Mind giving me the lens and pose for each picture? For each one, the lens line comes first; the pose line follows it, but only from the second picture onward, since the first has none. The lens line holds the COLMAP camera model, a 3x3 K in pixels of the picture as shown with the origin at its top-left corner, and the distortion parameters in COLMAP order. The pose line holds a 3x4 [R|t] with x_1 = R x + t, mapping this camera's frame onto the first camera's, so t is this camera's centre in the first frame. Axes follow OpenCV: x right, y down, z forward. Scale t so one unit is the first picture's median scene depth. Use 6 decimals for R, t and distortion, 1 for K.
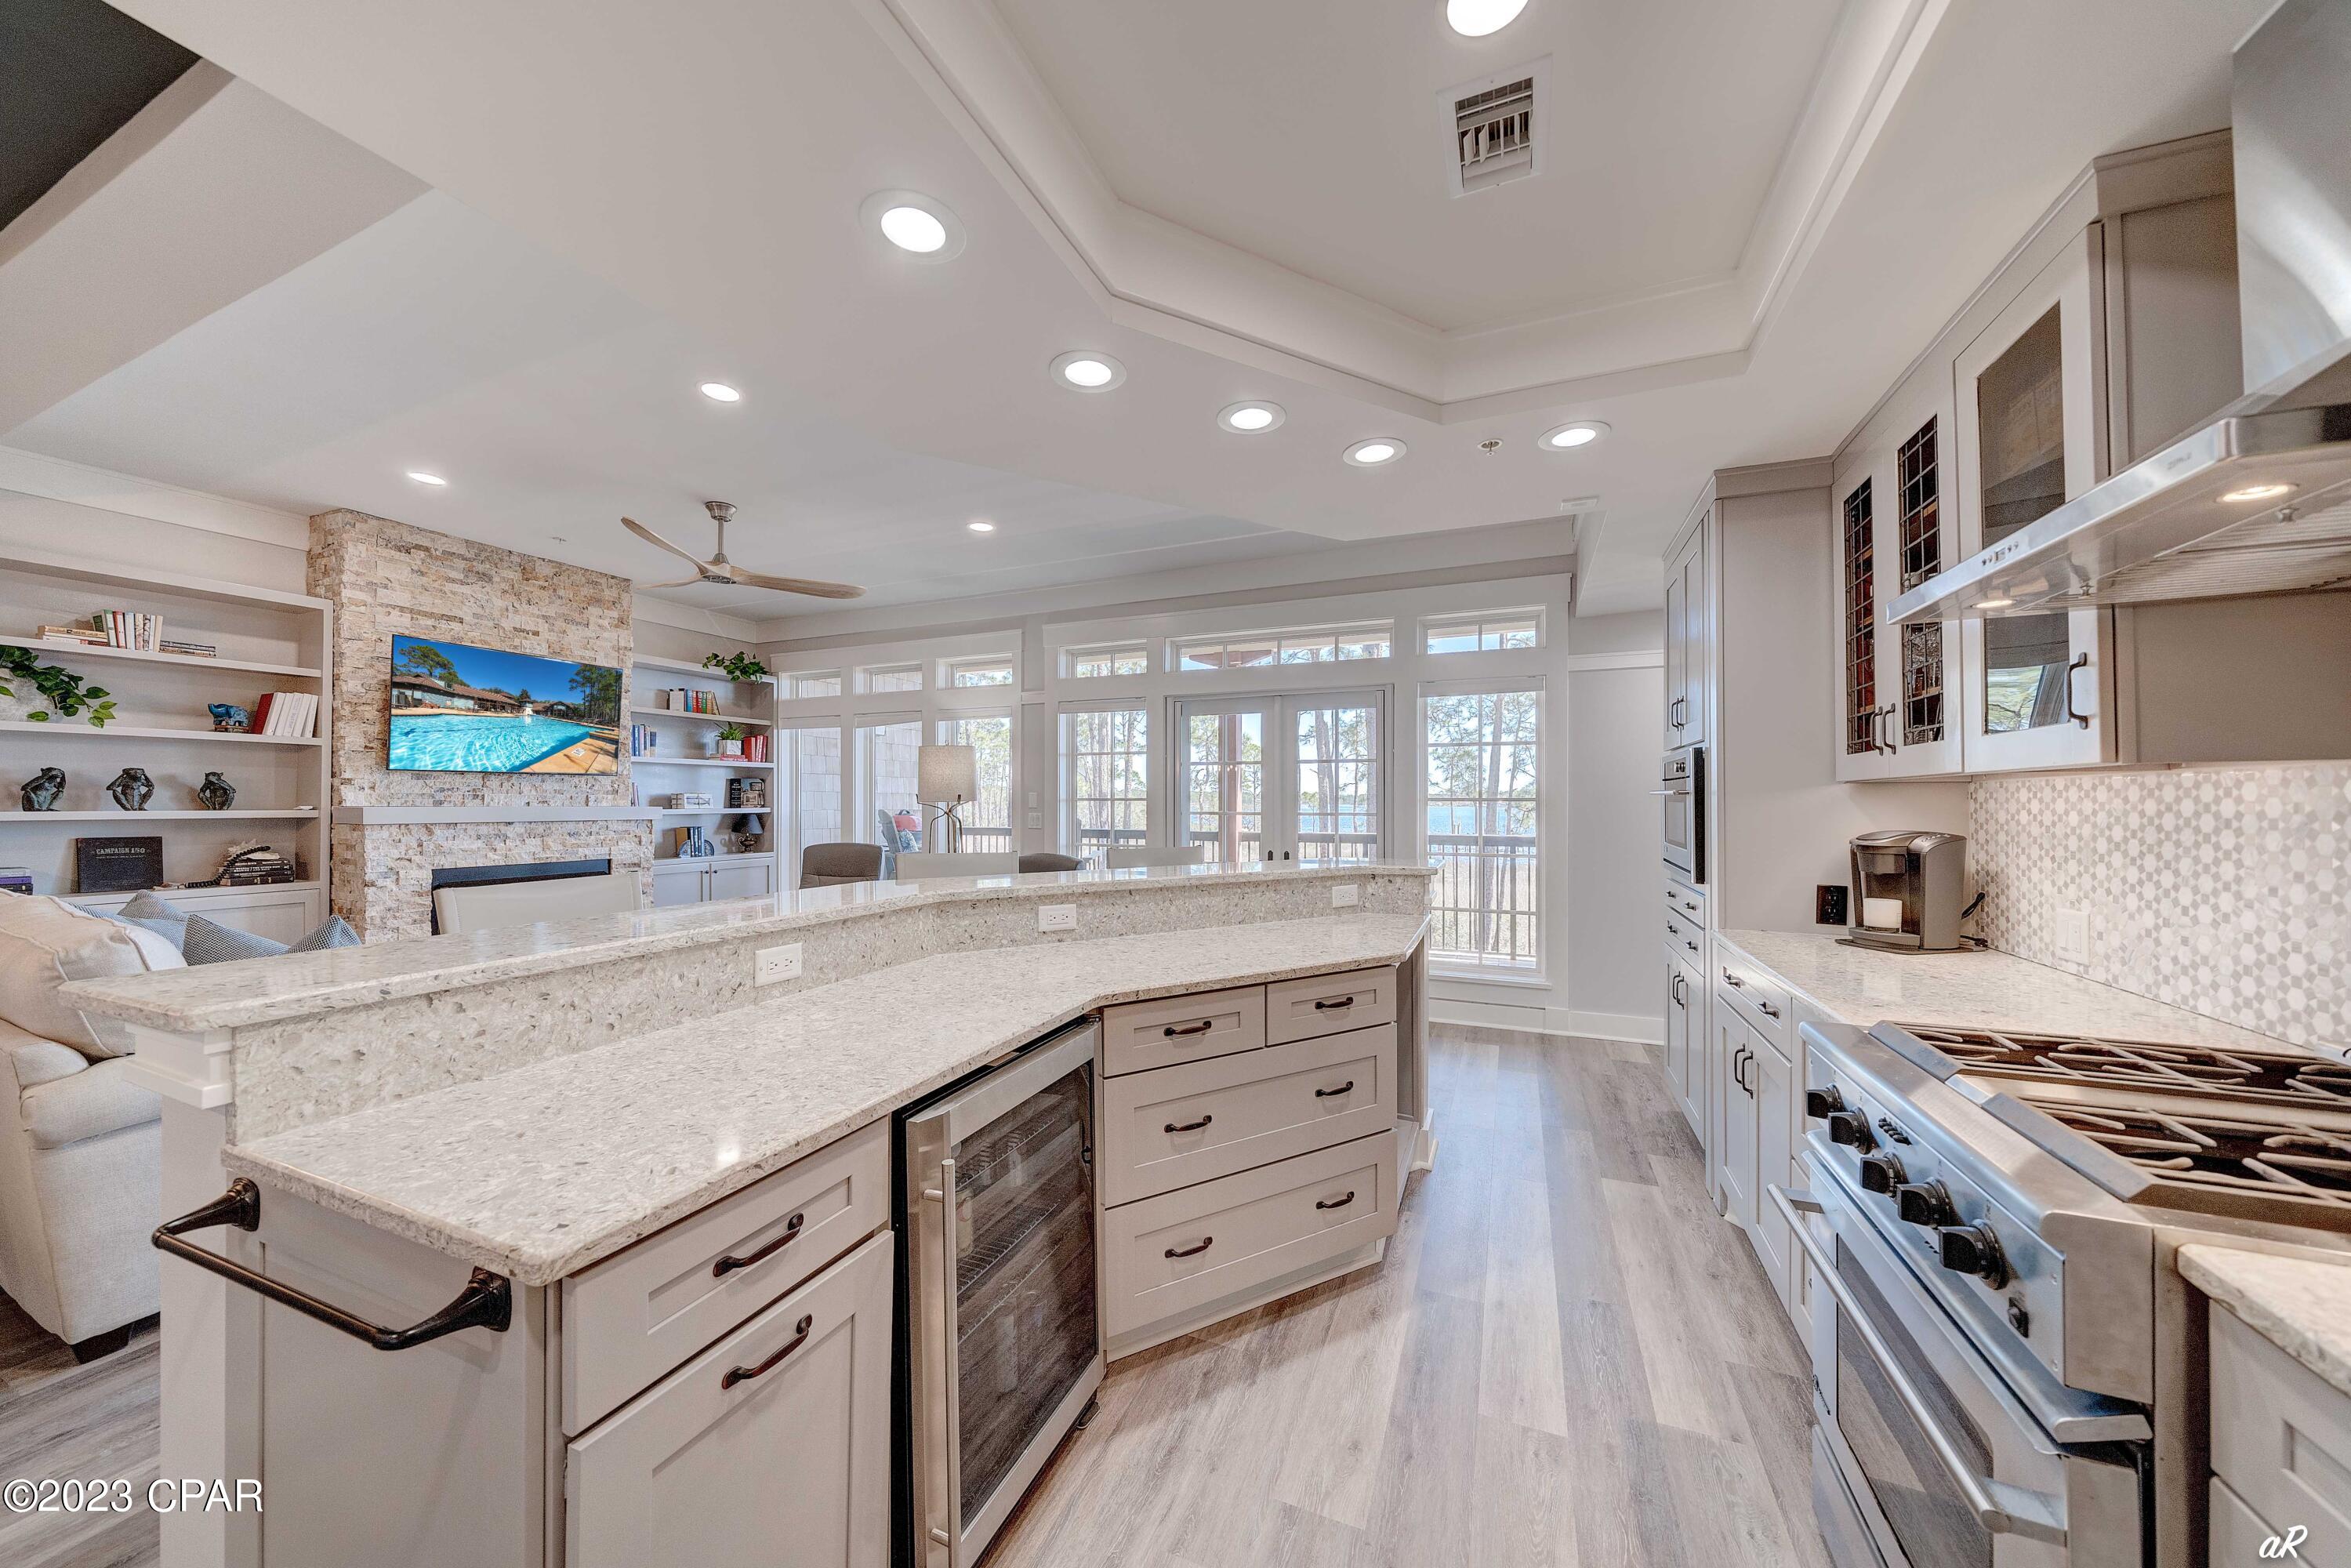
lens RADIAL K [[800.0, 0, 1168.8], [0, 800.0, 793.5], [0, 0, 1]] dist [-0.005020, -0.000231]
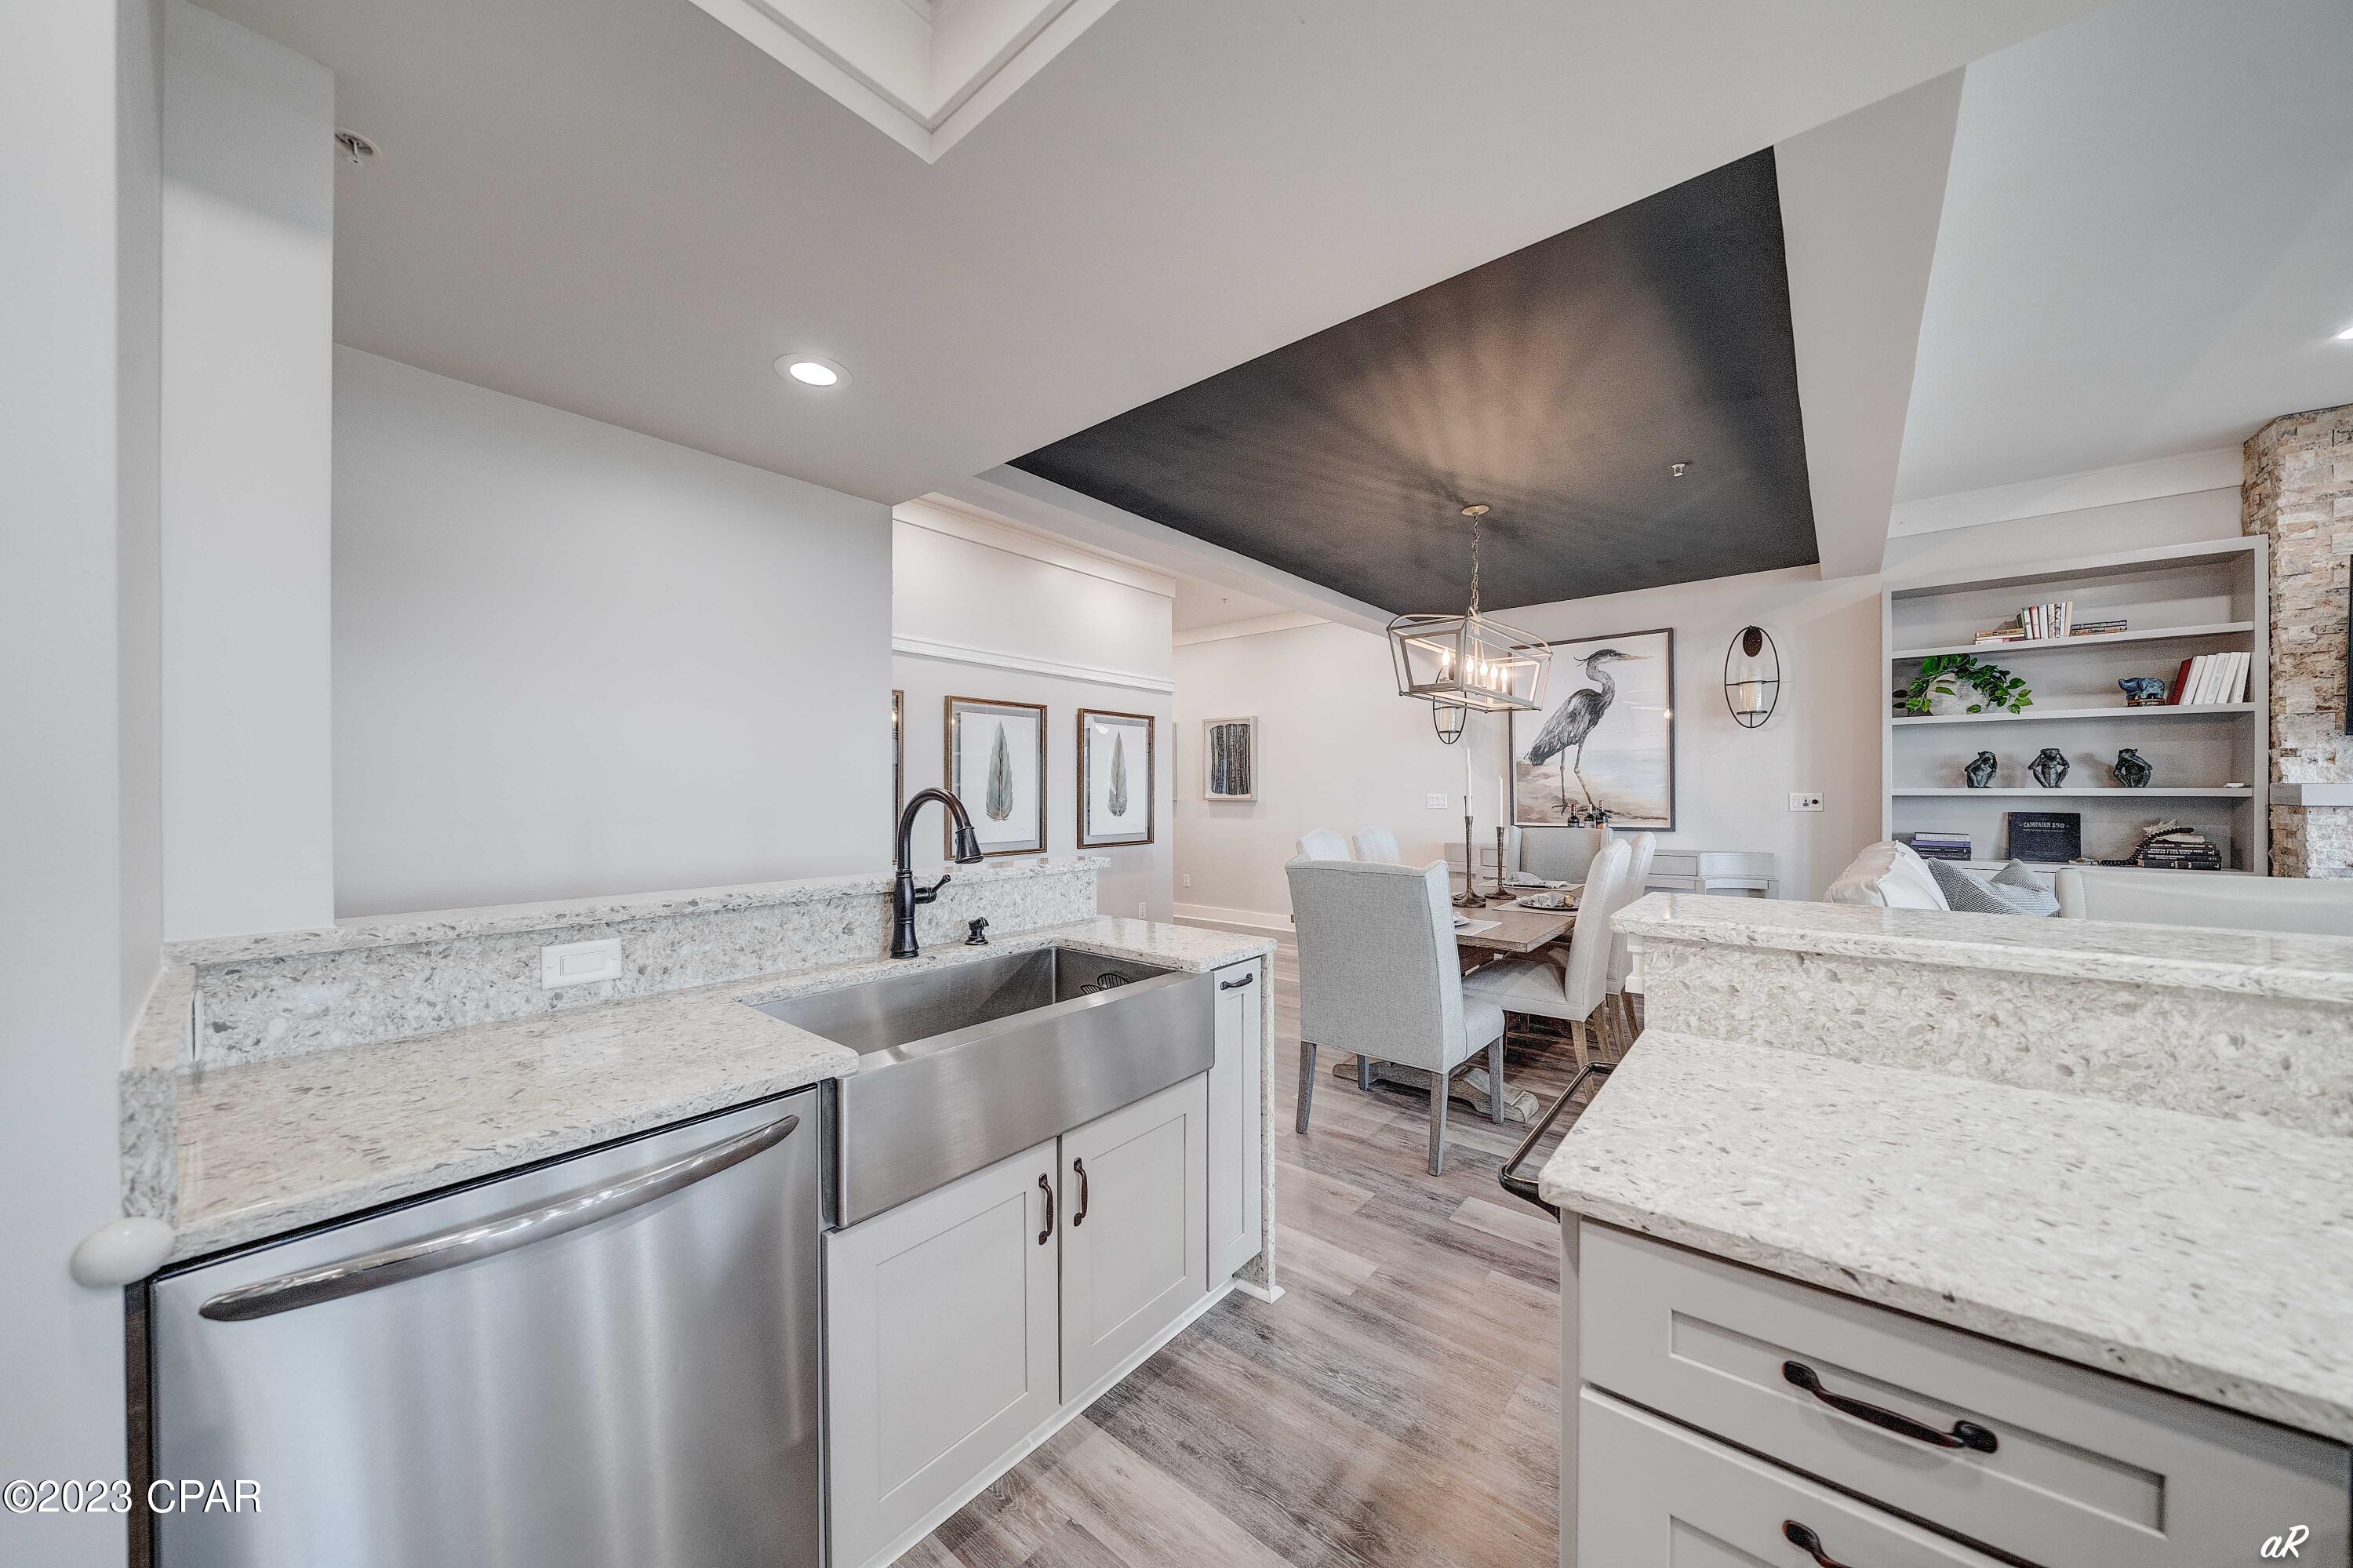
lens RADIAL K [[800.7, 0, 1169.8], [0, 800.7, 793.5], [0, 0, 1]] dist [-0.005020, -0.000231]
pose [[-0.286663, 0.003096, -0.958026, 0.063739], [0.013380, 0.999910, -0.000772, 0.012018], [0.957938, -0.013039, -0.286679, 0.142464]]
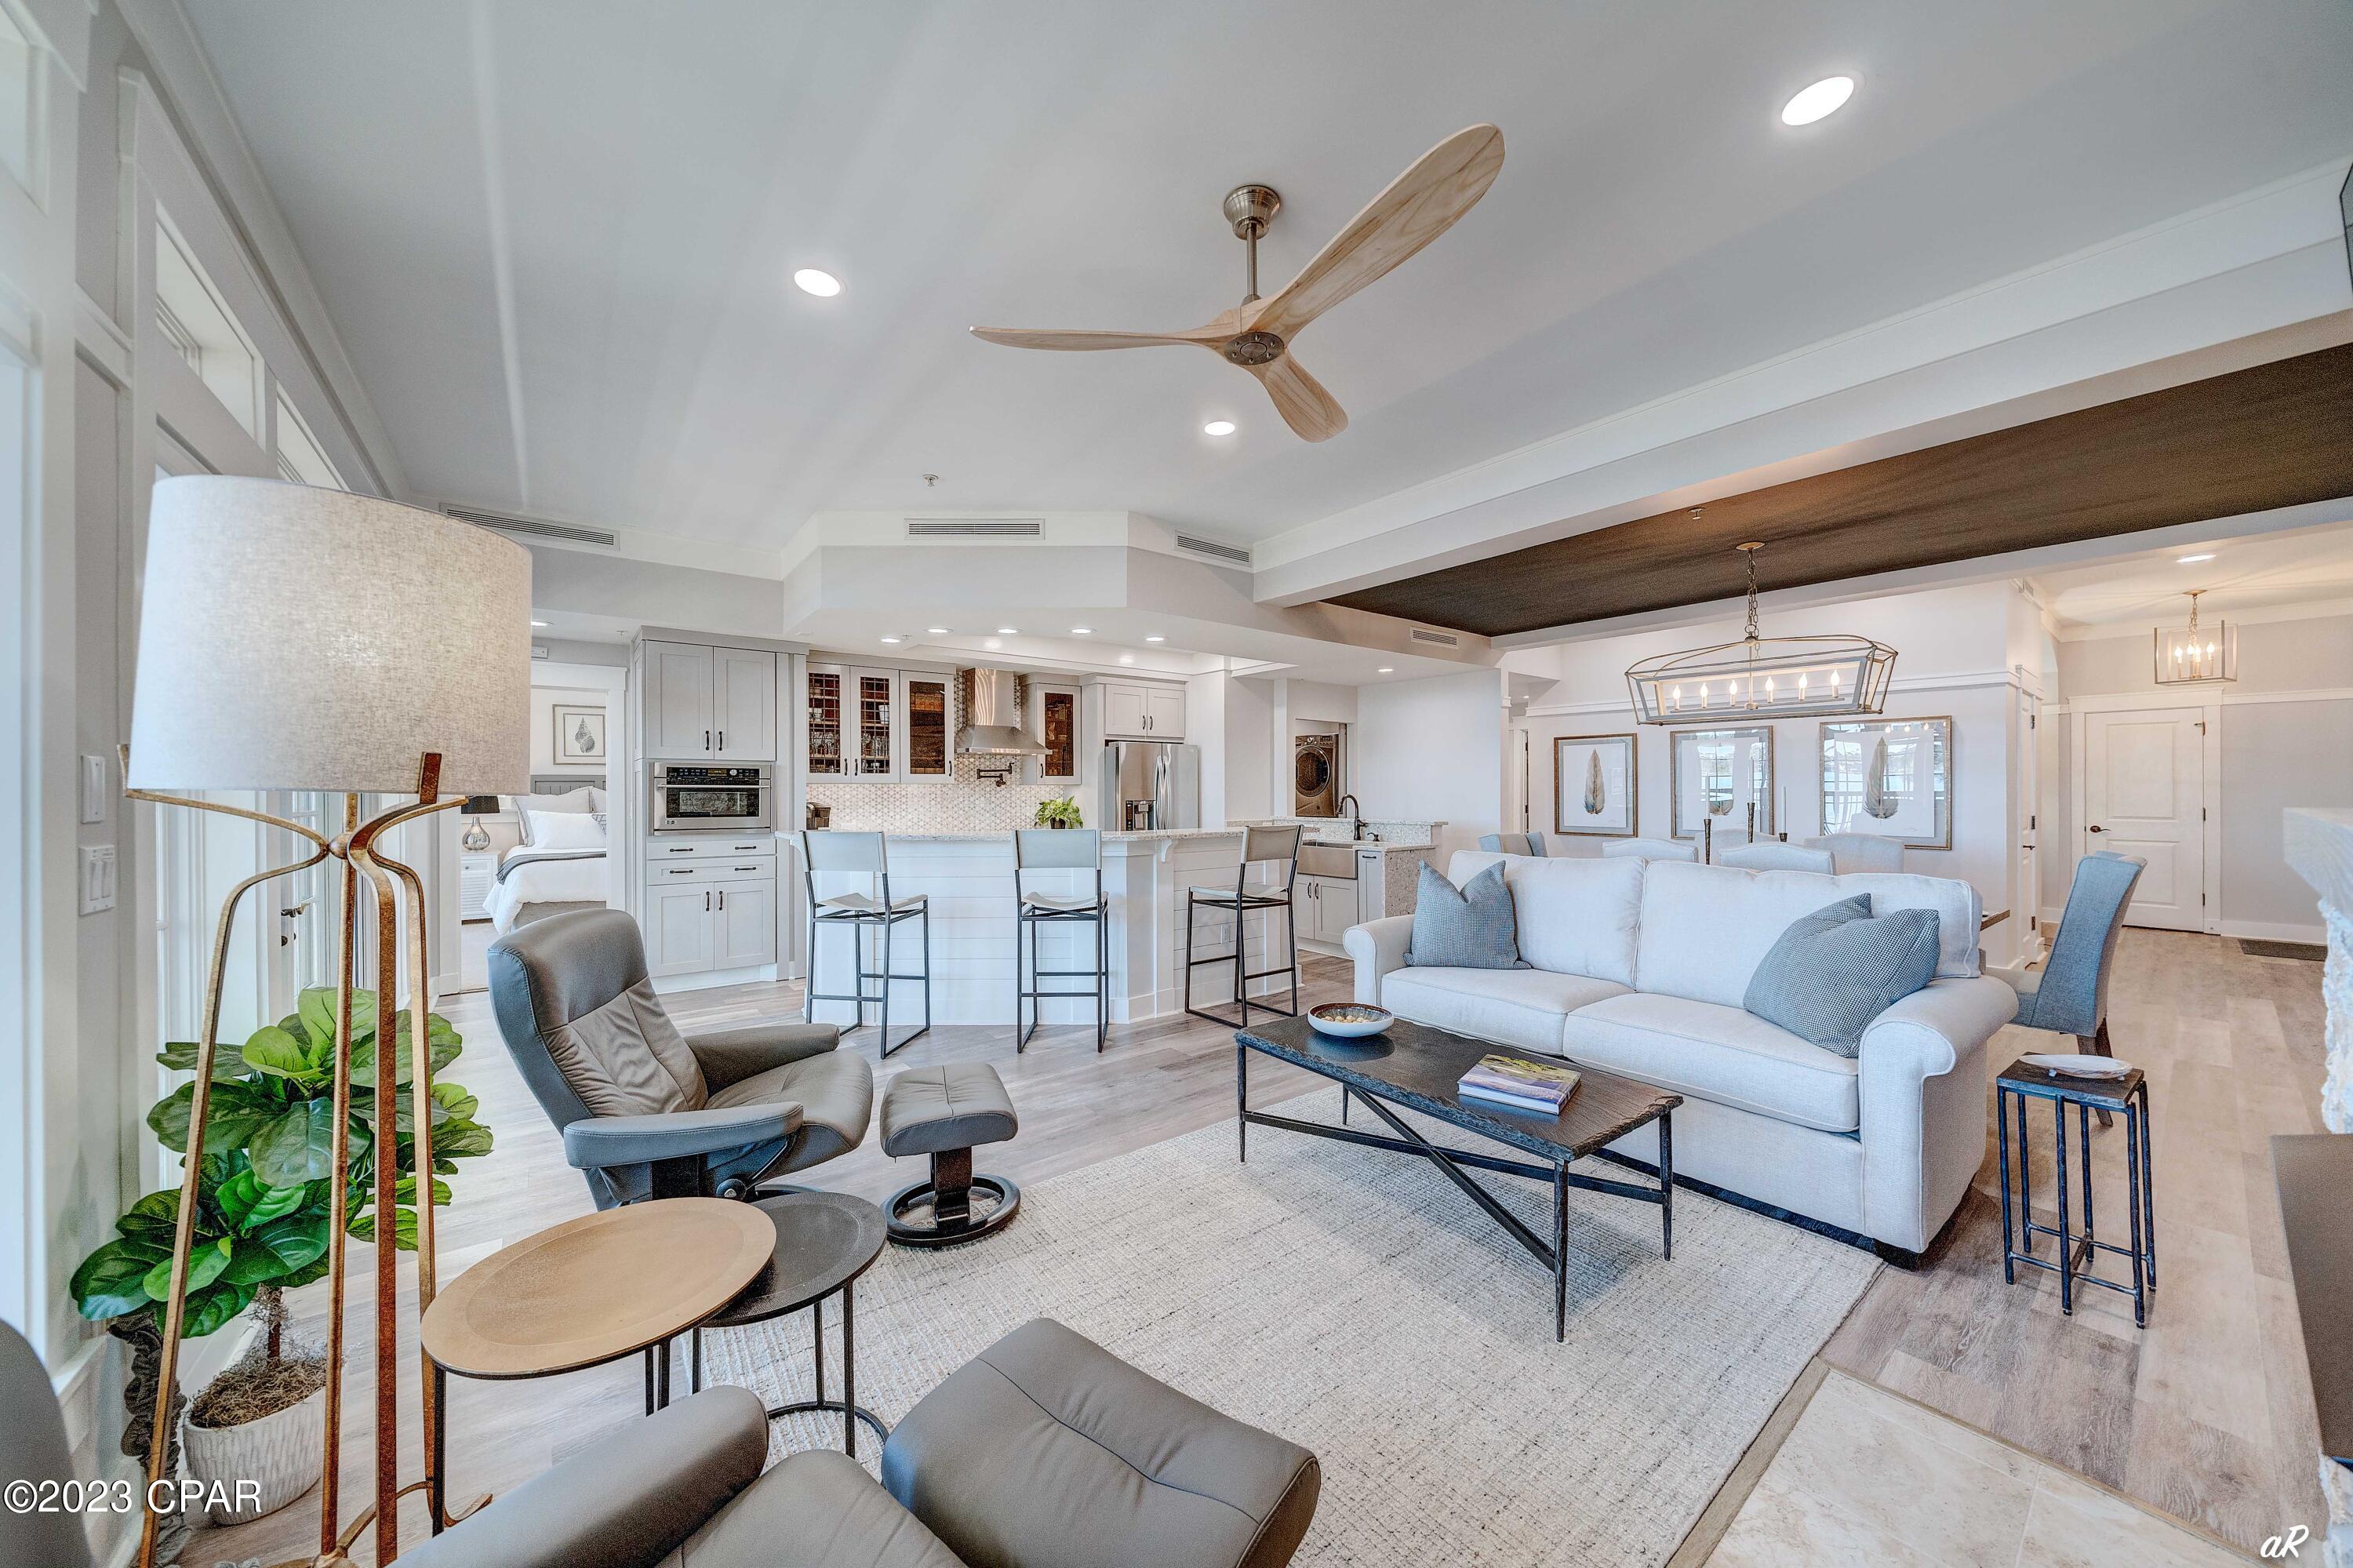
lens RADIAL K [[795.0, 0, 1175.1], [0, 795.0, 789.3], [0, 0, 1]] dist [-0.006522, -0.000187]
pose [[-0.878394, 0.001494, 0.477935, -0.744265], [-0.003320, 0.999952, -0.009226, 0.012393], [-0.477925, -0.009691, -0.878347, 1.438731]]
